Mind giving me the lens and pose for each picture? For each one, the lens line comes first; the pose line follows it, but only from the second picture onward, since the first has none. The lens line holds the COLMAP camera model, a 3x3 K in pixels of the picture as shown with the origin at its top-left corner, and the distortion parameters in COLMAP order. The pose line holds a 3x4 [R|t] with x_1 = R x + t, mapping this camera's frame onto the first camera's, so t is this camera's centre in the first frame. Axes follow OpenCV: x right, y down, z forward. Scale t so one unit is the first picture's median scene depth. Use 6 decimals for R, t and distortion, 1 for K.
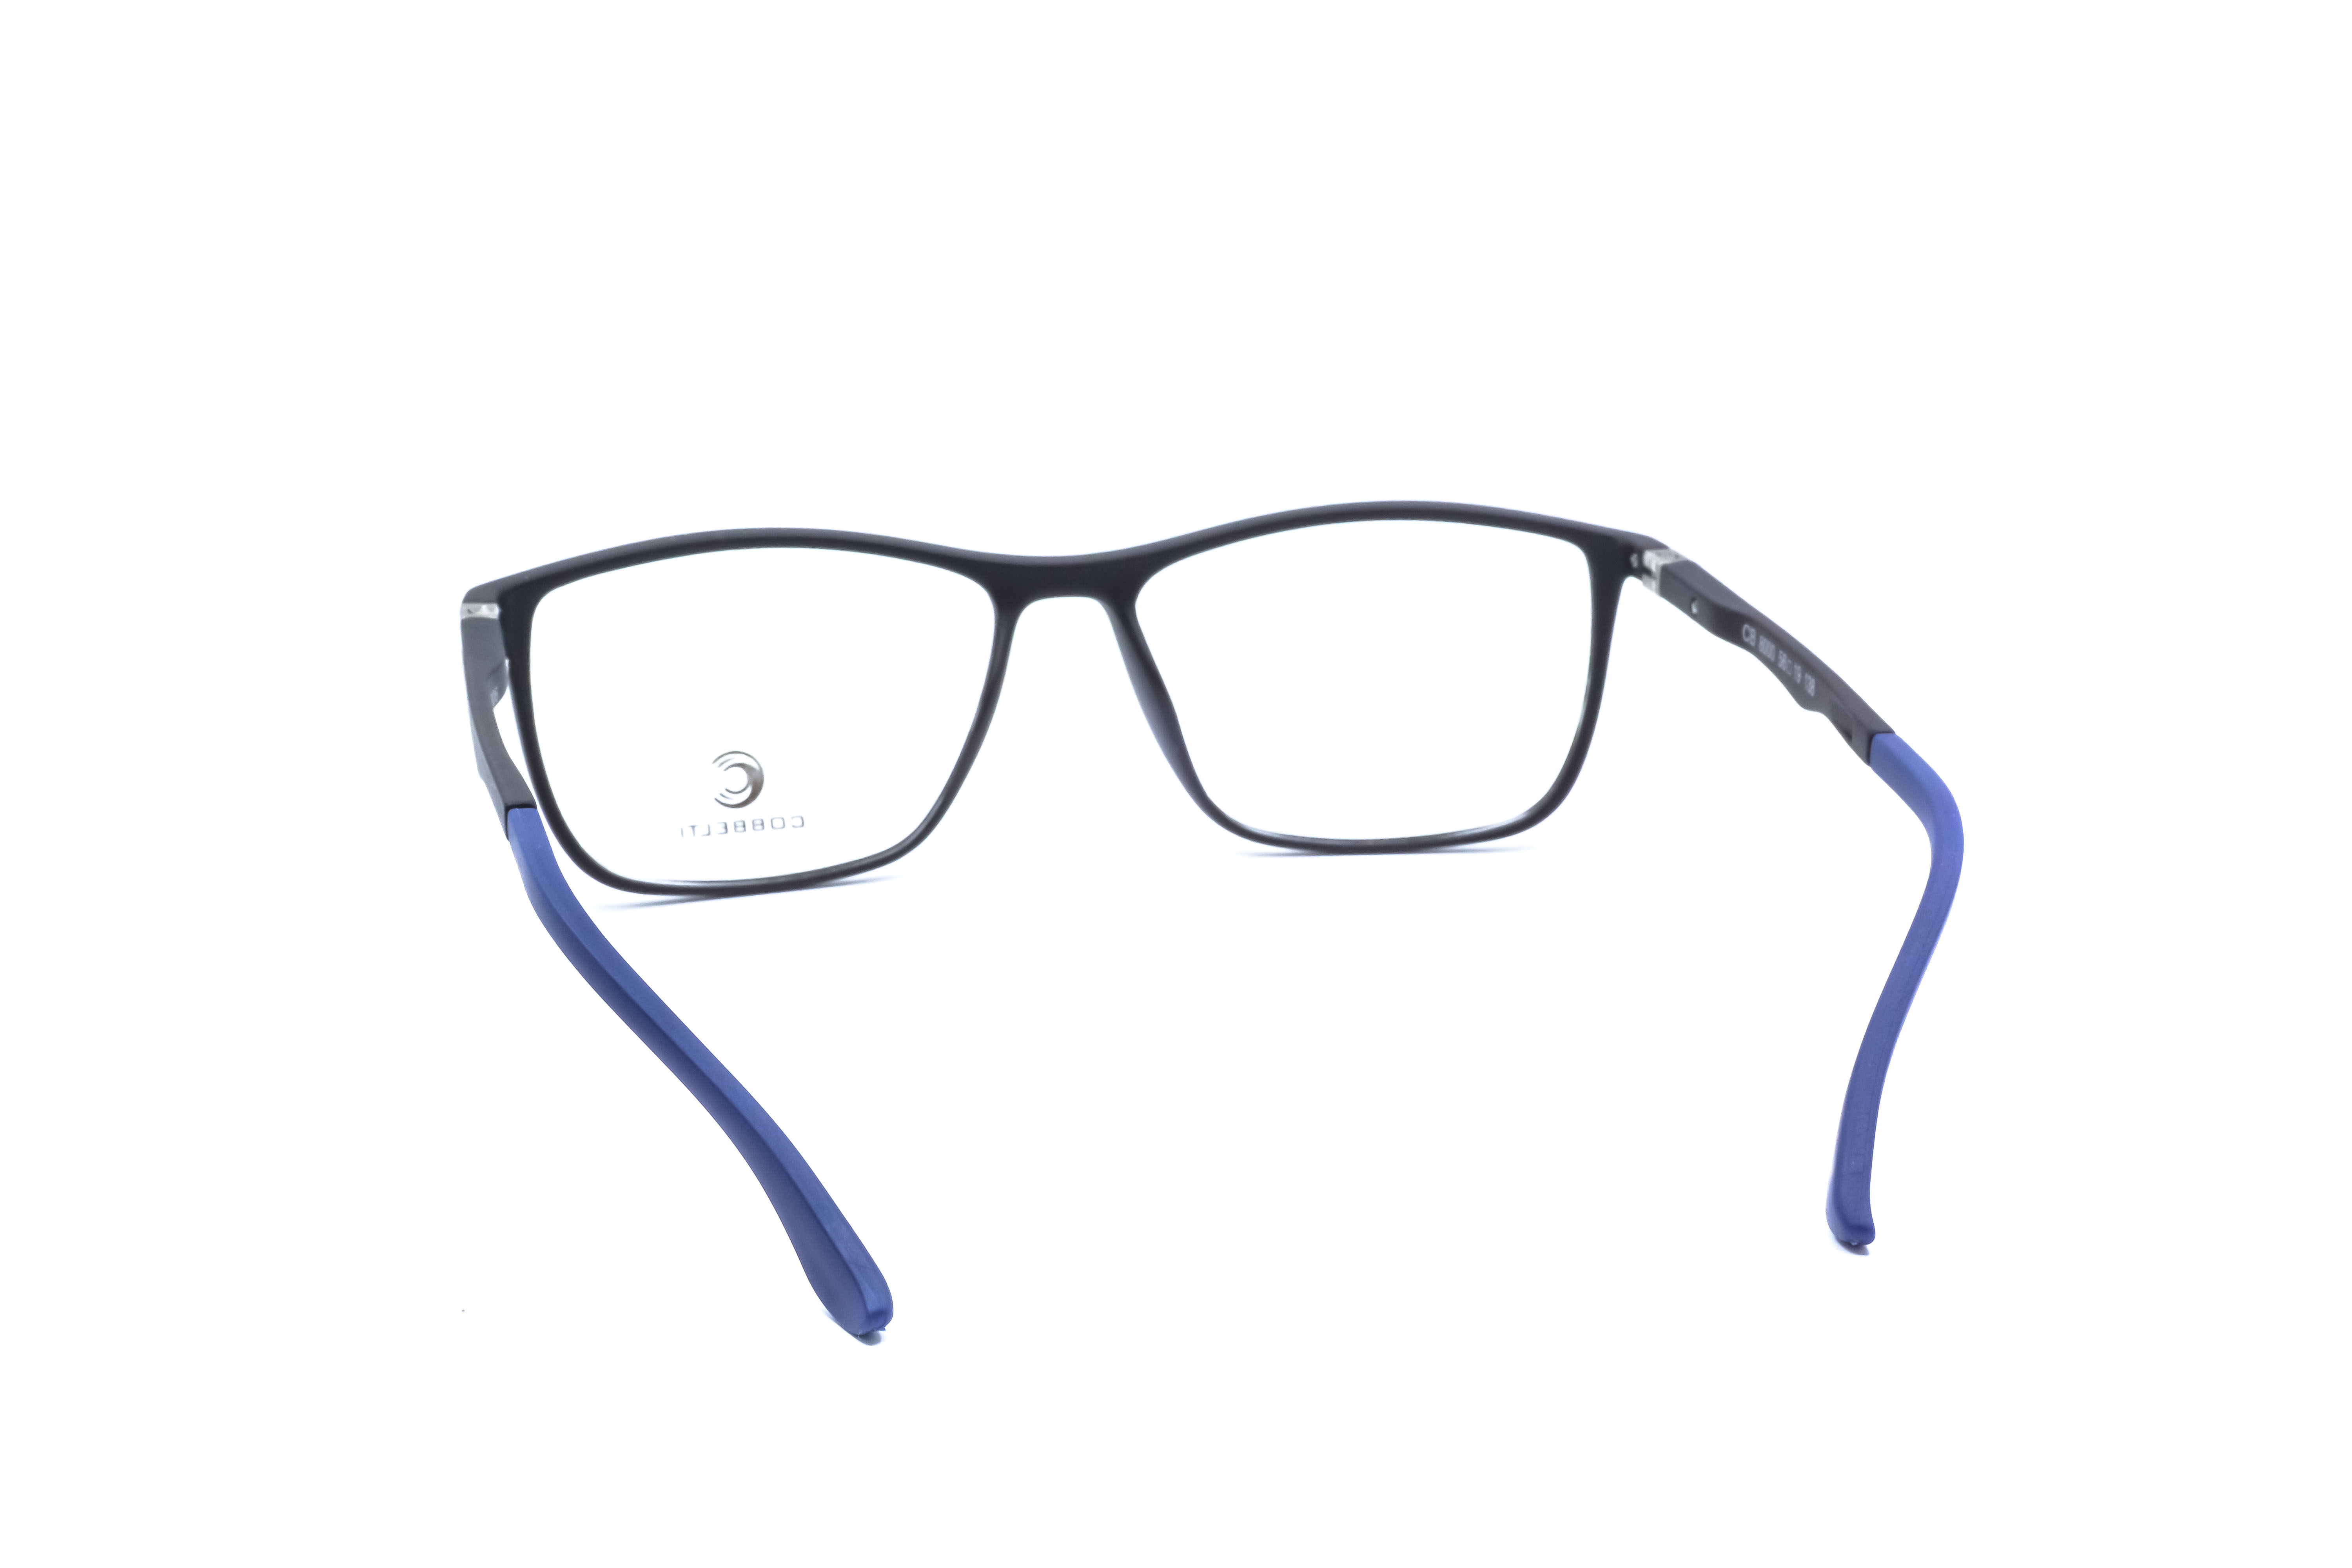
lens RADIAL K [[3301.7, 0, 1176.0], [0, 3301.7, 784.0], [0, 0, 1]] dist [-0.049593, -0.007611]
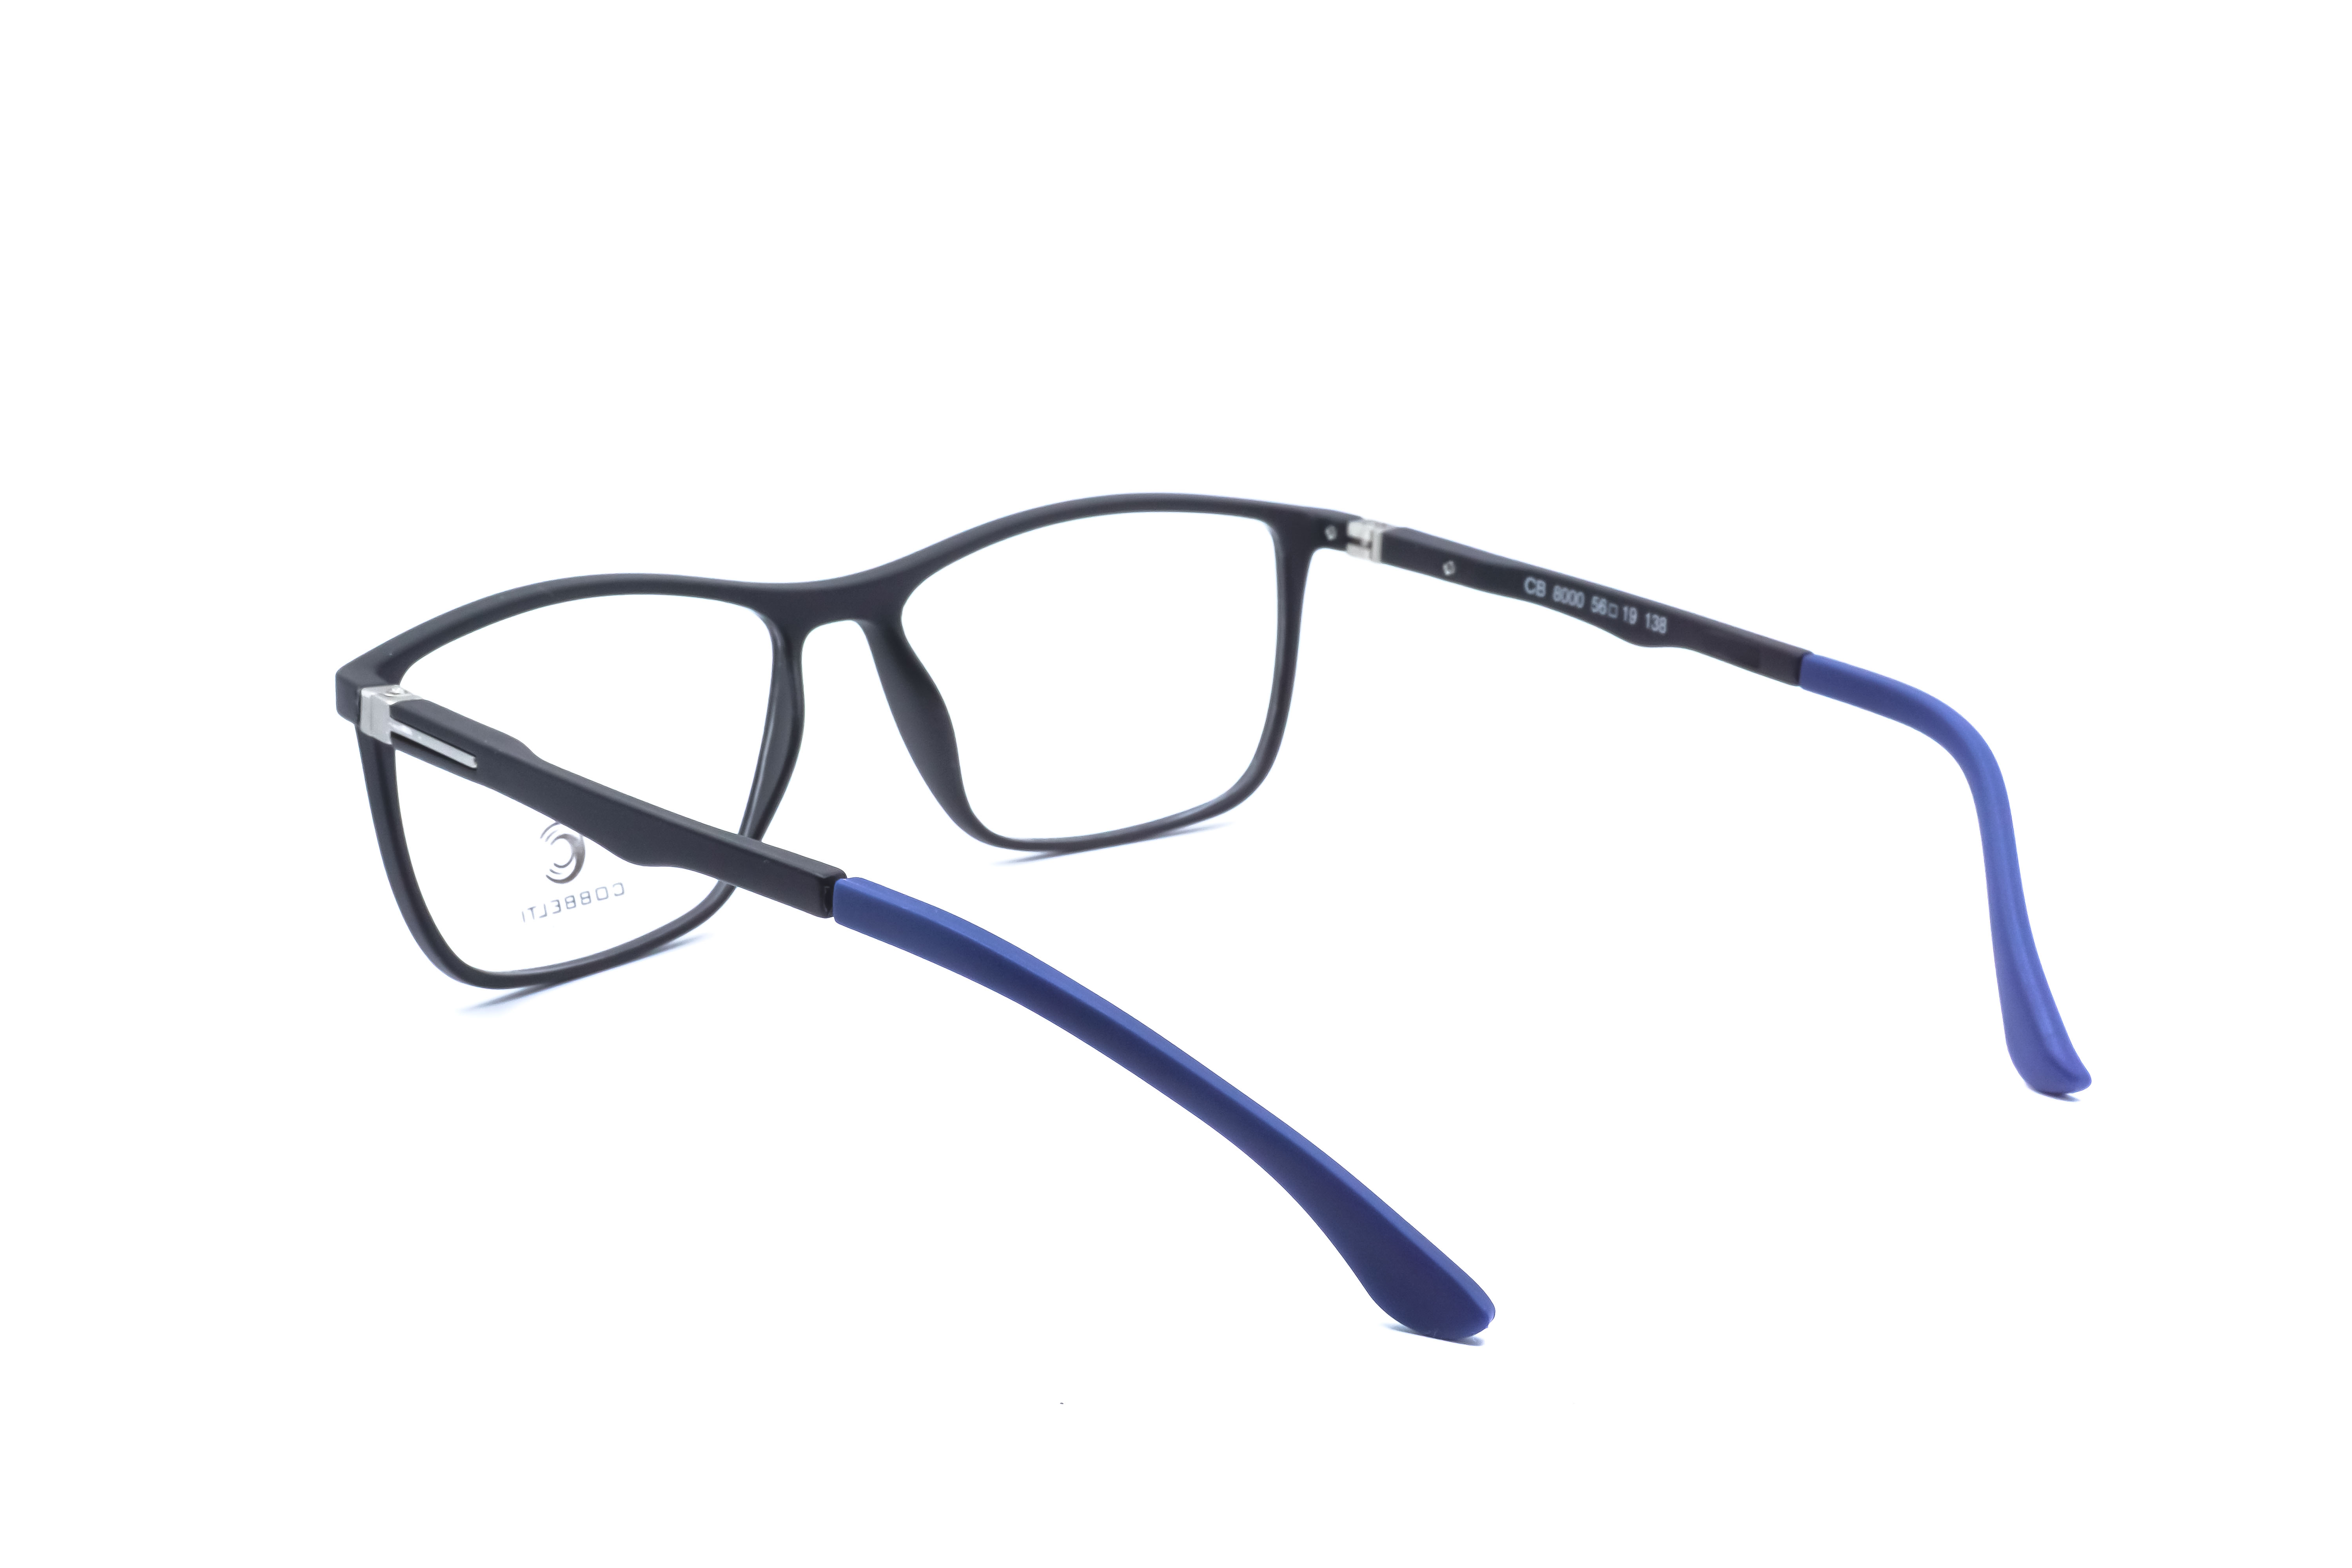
lens RADIAL K [[3301.7, 0, 1176.0], [0, 3301.7, 784.0], [0, 0, 1]] dist [-0.049593, -0.007611]
pose [[0.864567, -0.123235, 0.487172, -0.430103], [0.123743, 0.991821, 0.031289, -0.027800], [-0.487044, 0.033233, 0.872745, 0.112416]]
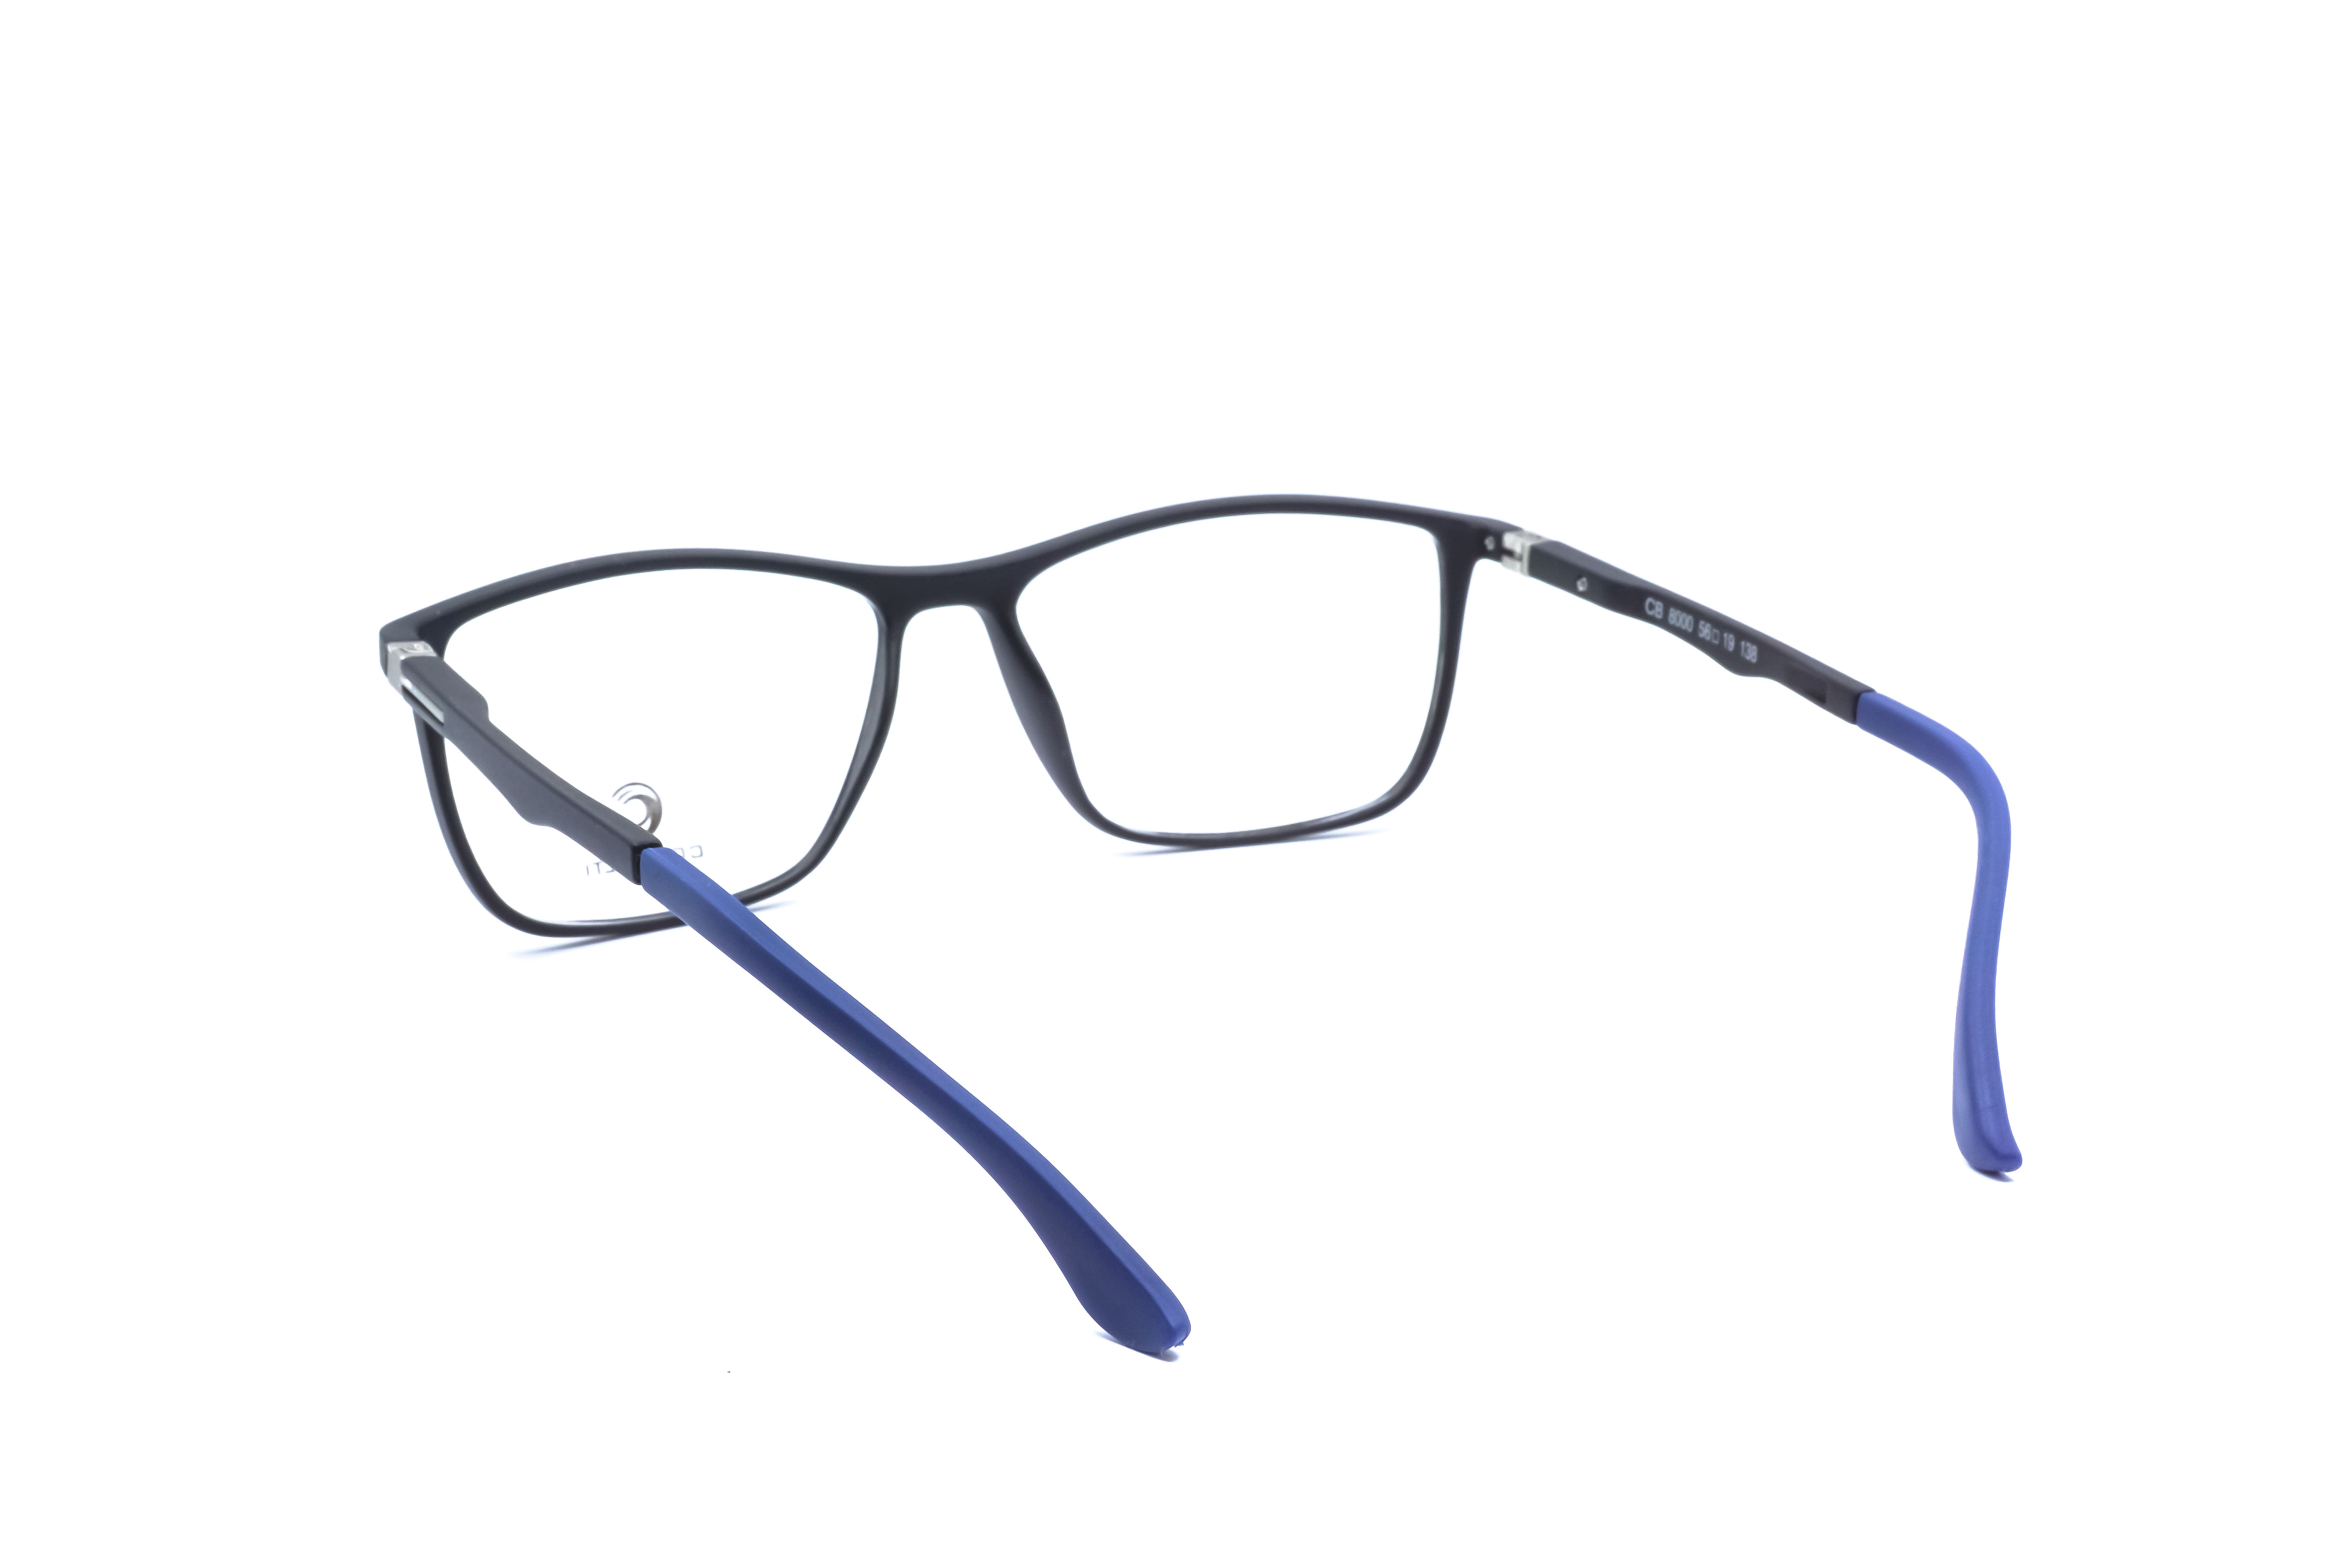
lens RADIAL K [[3301.7, 0, 1176.0], [0, 3301.7, 784.0], [0, 0, 1]] dist [-0.049593, -0.007611]
pose [[0.966300, -0.063155, 0.249550, -0.220354], [0.063289, 0.997967, 0.007495, -0.006735], [-0.249516, 0.008552, 0.968333, 0.027882]]
